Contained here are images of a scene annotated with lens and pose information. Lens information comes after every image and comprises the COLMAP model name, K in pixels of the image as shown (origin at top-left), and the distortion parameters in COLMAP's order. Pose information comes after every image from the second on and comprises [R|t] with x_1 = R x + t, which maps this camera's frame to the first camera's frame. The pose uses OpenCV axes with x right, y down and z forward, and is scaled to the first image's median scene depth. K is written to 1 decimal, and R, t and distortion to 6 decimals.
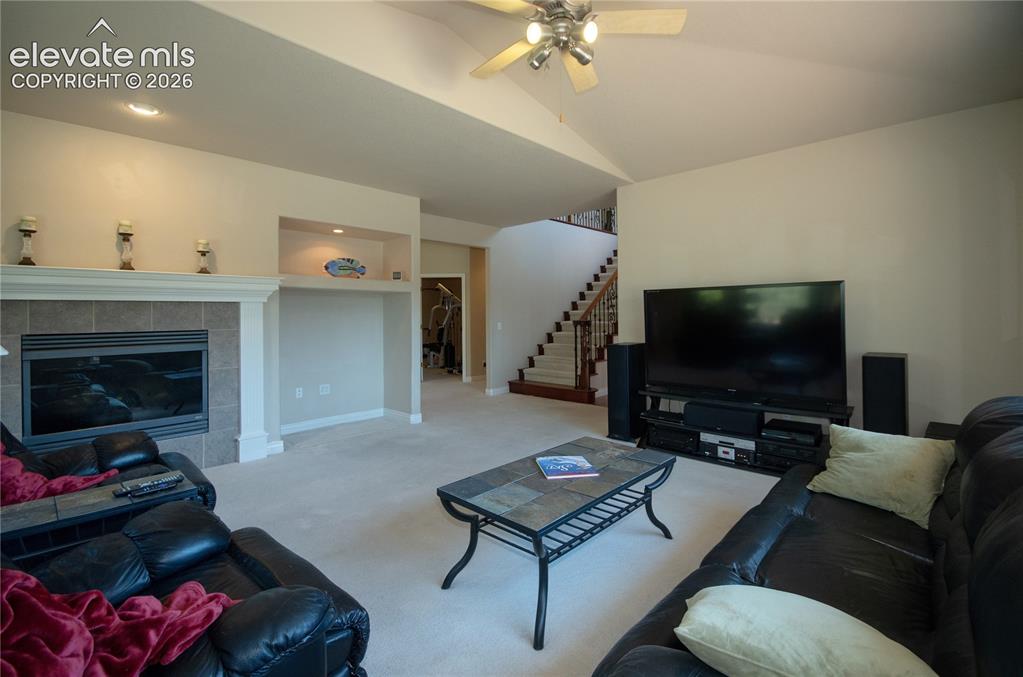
lens RADIAL K [[452.2, 0, 512.3], [0, 452.2, 323.9], [0, 0, 1]] dist [0.001102, 0.000029]
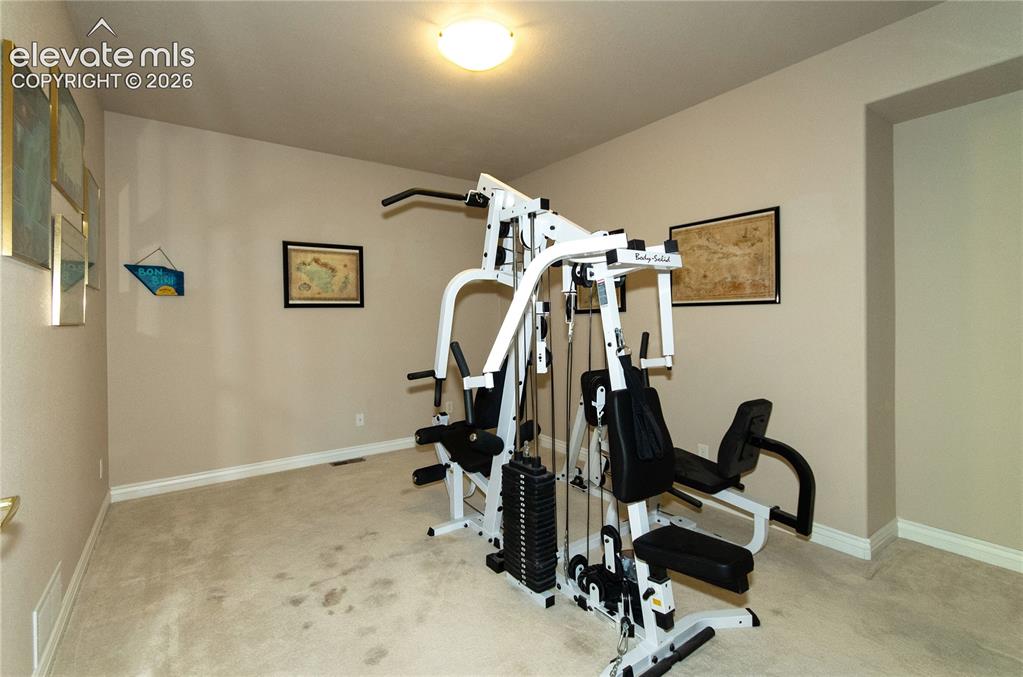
lens RADIAL K [[452.2, 0, 512.3], [0, 452.2, 323.9], [0, 0, 1]] dist [0.001102, 0.000029]
pose [[0.982389, -0.002635, -0.186829, -0.107485], [0.001145, 0.999967, -0.008083, -0.011970], [0.186844, 0.007727, 0.982359, 0.793525]]
